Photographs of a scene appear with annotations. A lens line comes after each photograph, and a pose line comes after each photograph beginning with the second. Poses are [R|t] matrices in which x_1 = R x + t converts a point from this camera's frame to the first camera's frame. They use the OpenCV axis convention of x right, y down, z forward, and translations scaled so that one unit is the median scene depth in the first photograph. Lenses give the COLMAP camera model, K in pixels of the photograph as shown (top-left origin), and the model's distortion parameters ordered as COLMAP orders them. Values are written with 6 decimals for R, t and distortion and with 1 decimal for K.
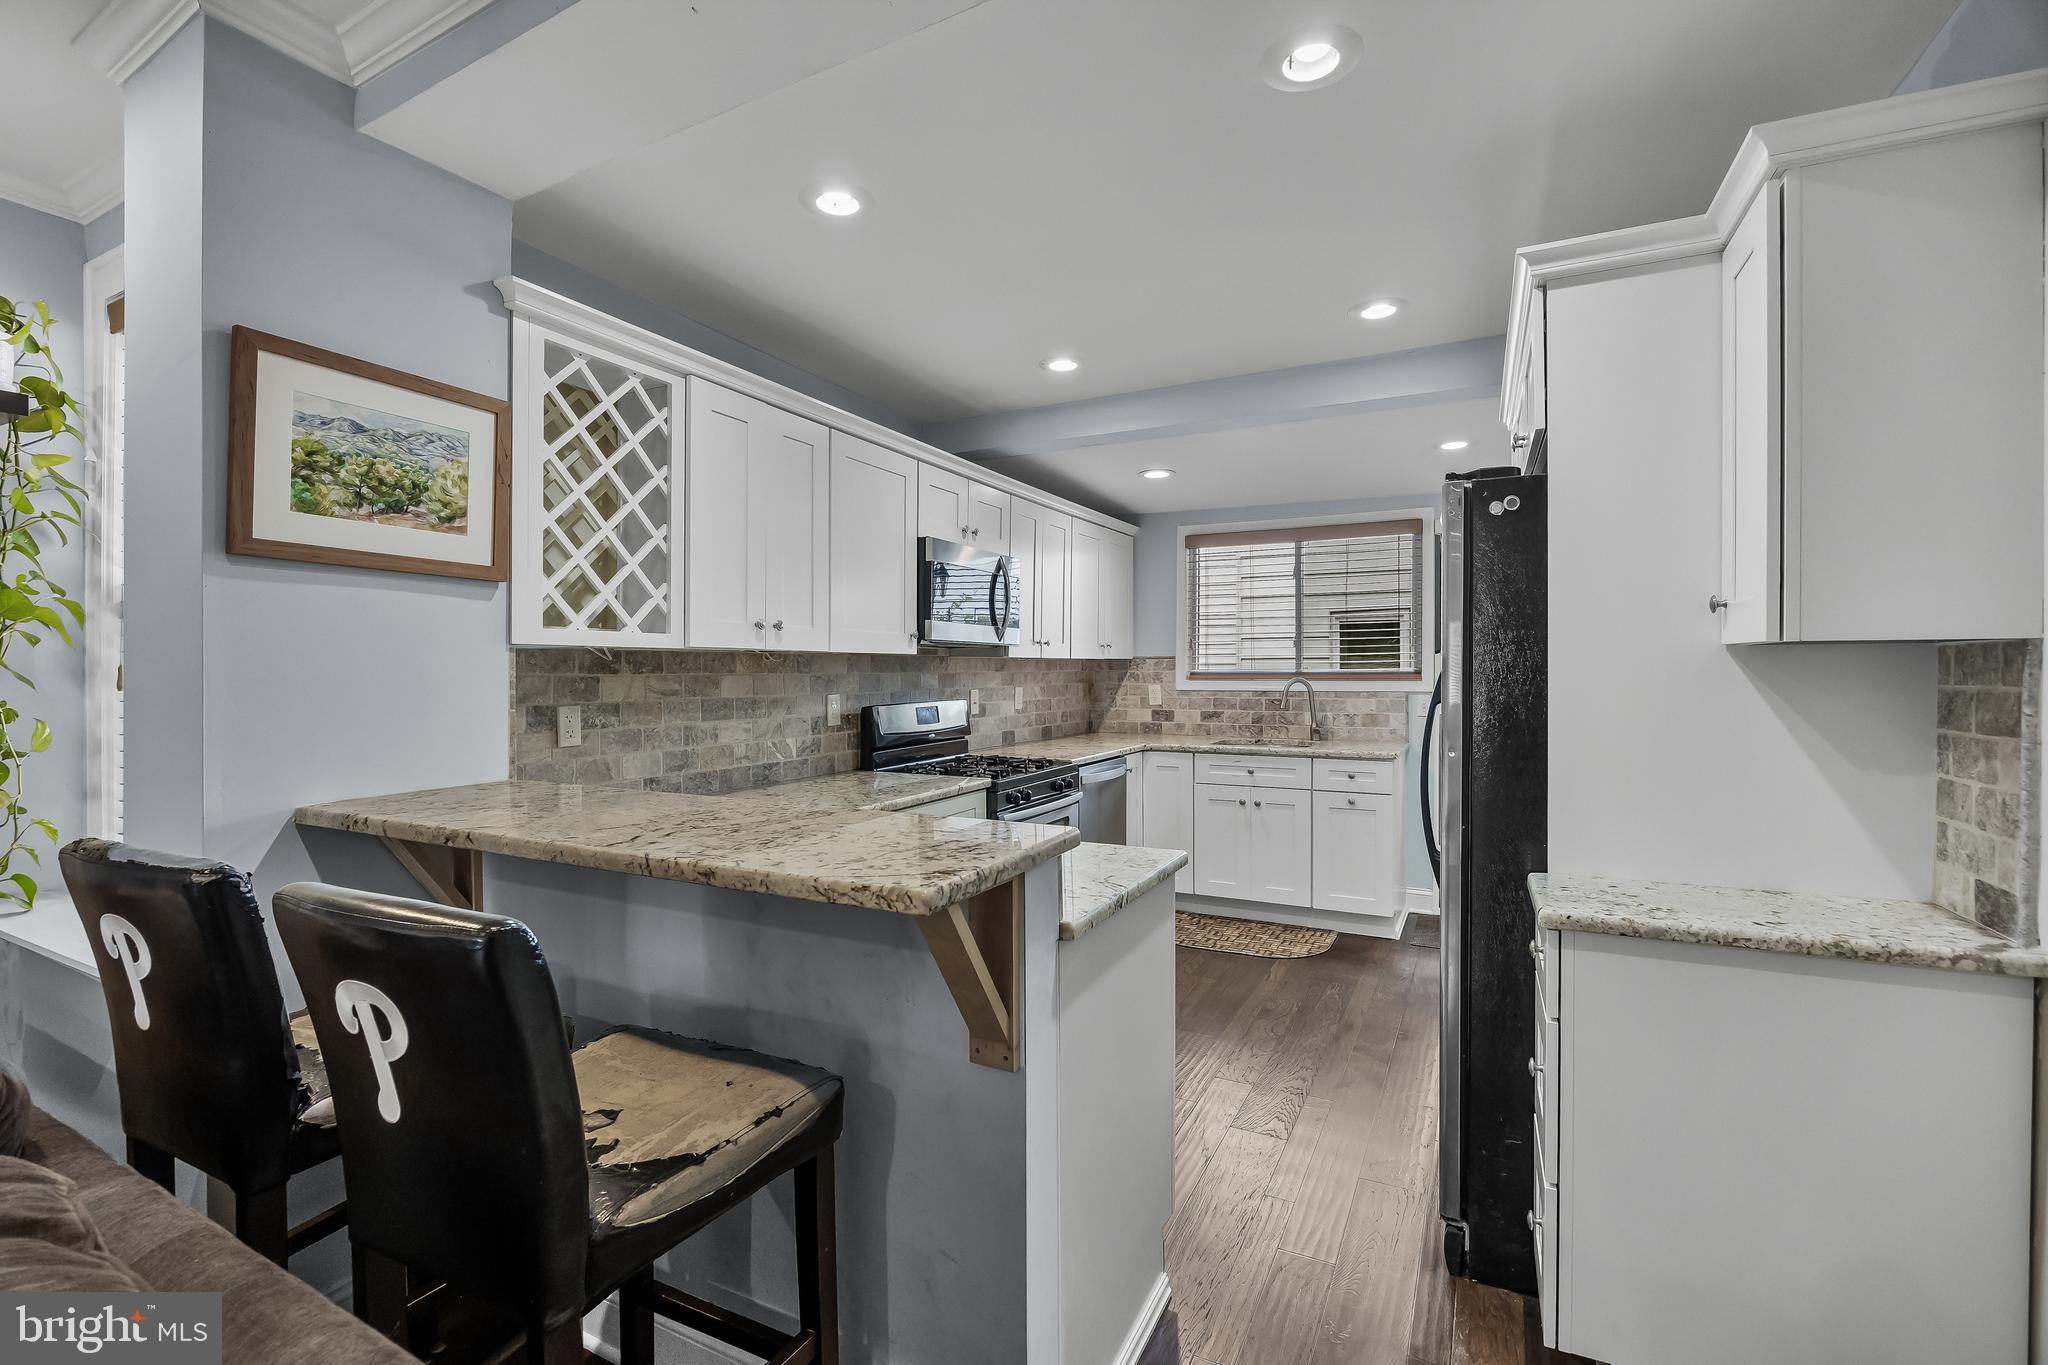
lens RADIAL K [[903.1, 0, 1028.6], [0, 903.1, 673.9], [0, 0, 1]] dist [-0.003031, -0.000086]
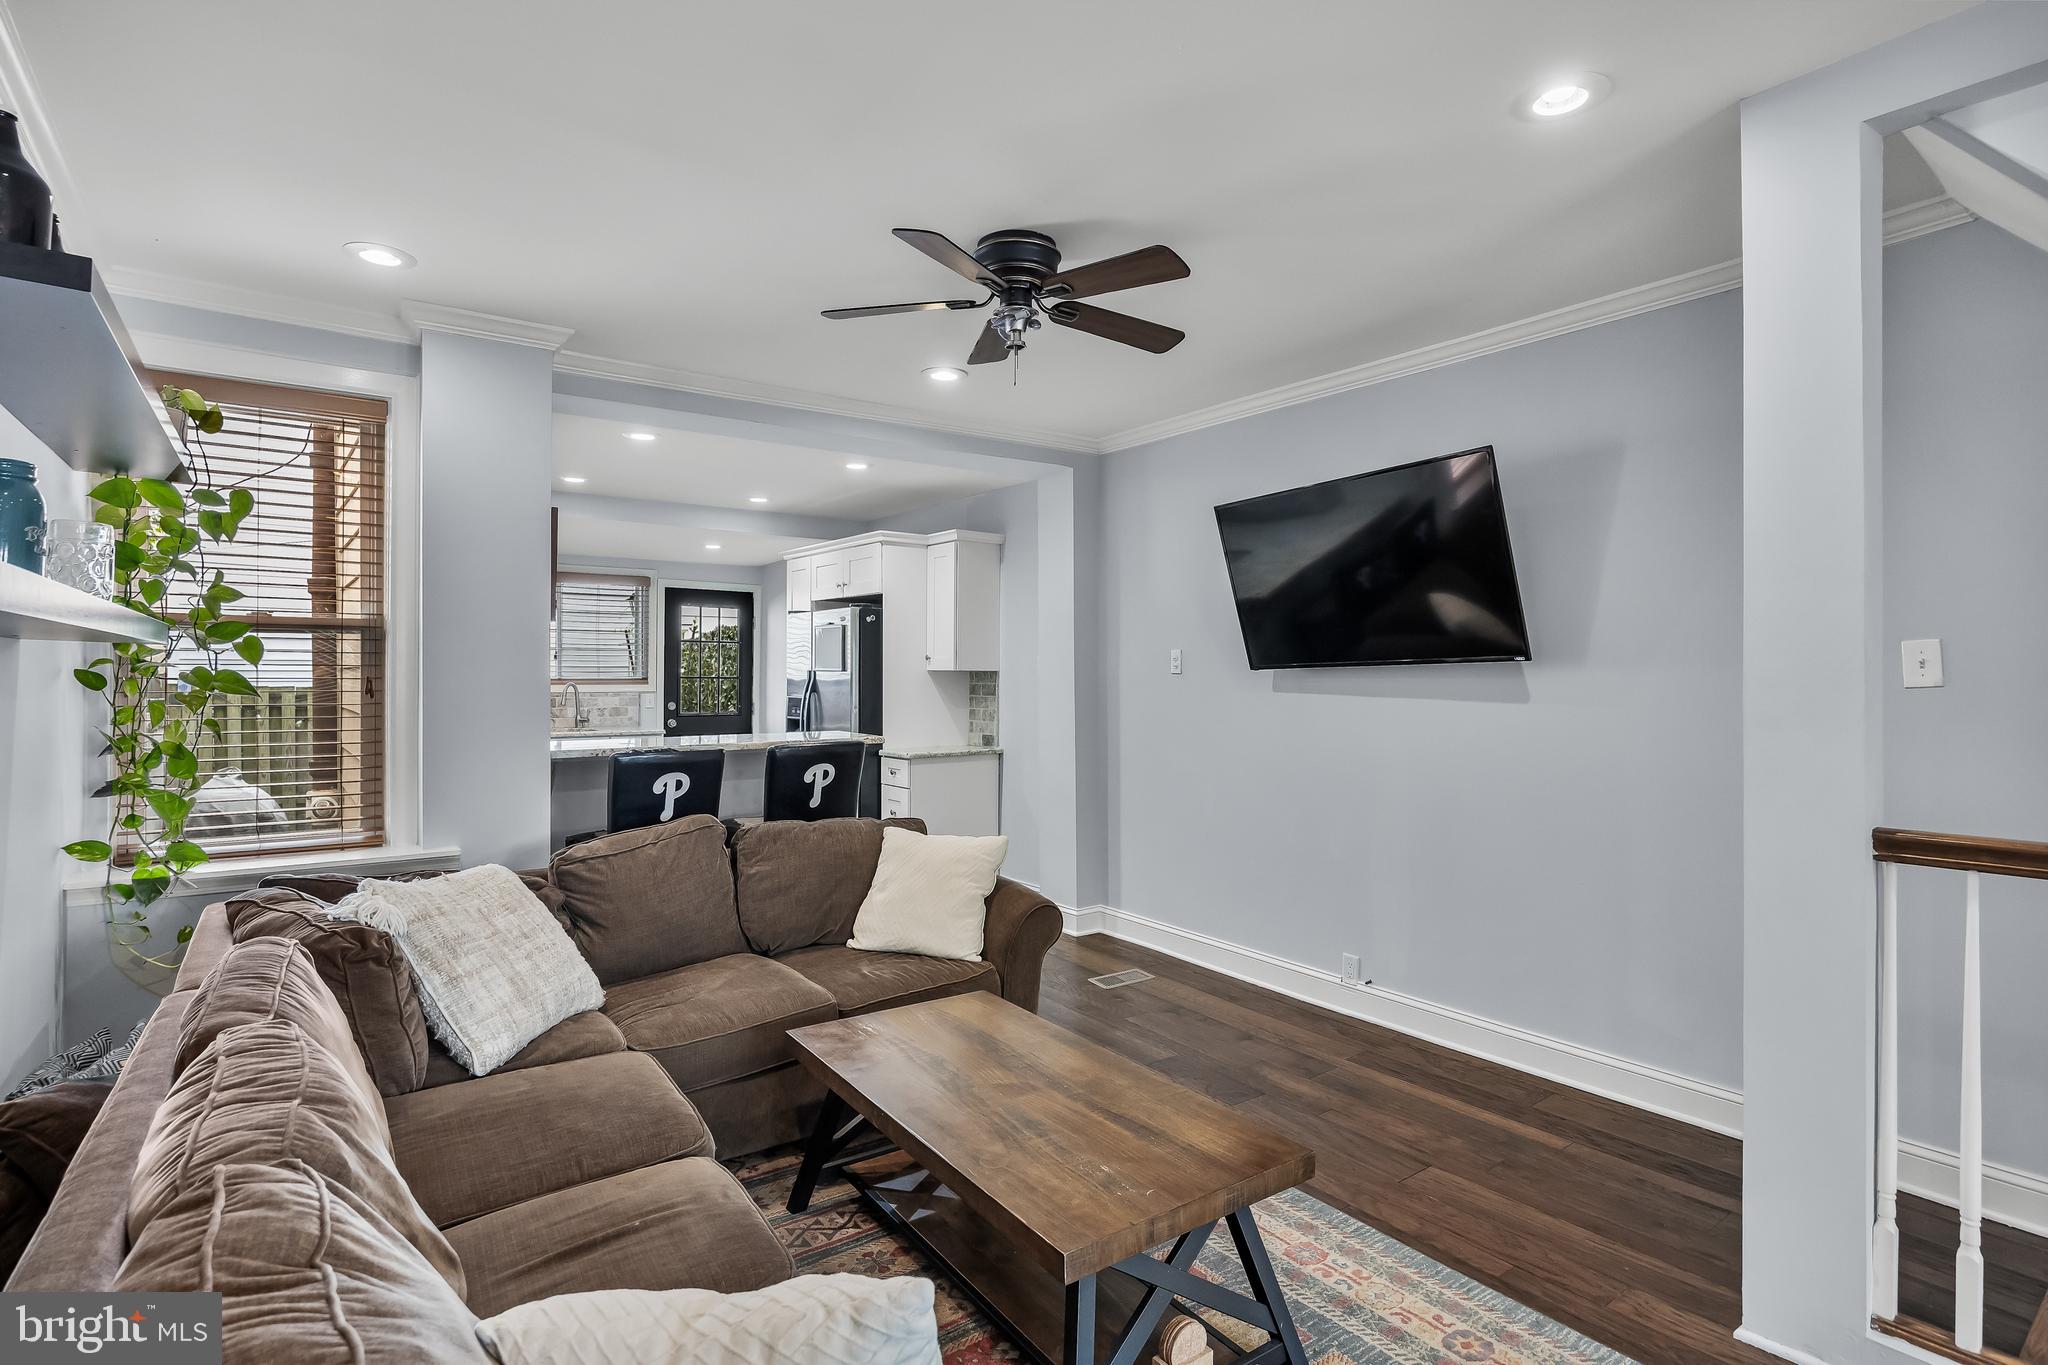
lens RADIAL K [[1003.7, 0, 1026.7], [0, 1003.7, 670.2], [0, 0, 1]] dist [-0.010314, 0.000683]
pose [[0.444627, 0.005679, 0.895698, -0.947490], [0.001653, 0.999973, -0.007160, -0.002896], [-0.895714, 0.004664, 0.444606, -0.372106]]
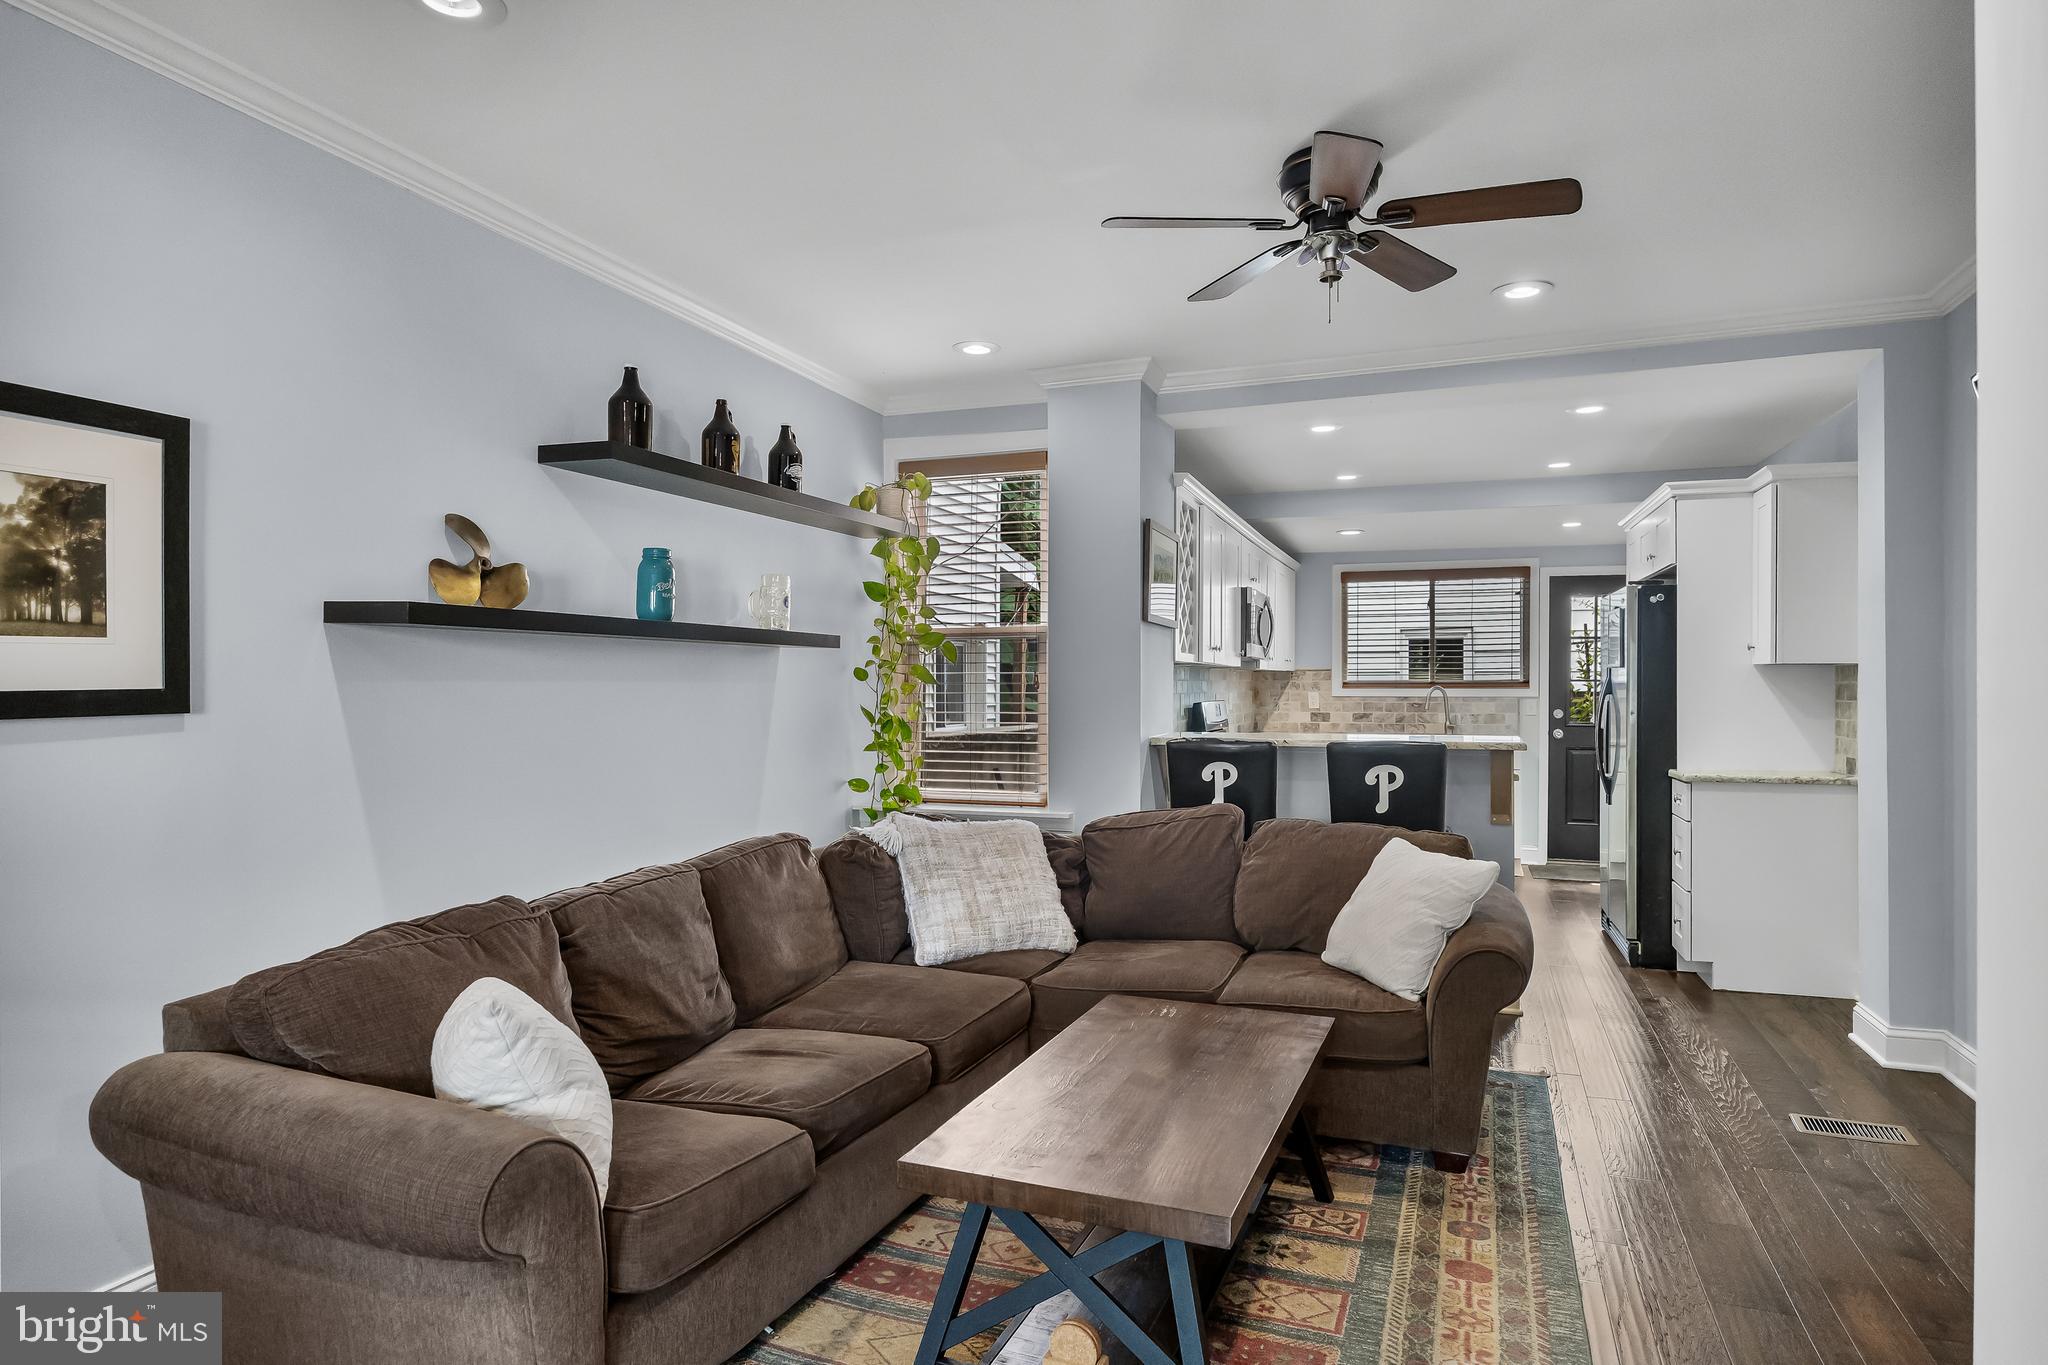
lens RADIAL K [[1152.7, 0, 1032.5], [0, 1152.7, 685.7], [0, 0, 1]] dist [-0.006676, -0.000481]
pose [[0.992971, 0.001464, 0.118350, -0.592943], [-0.000851, 0.999986, -0.005229, 0.016401], [-0.118356, 0.005092, 0.992958, -0.716552]]
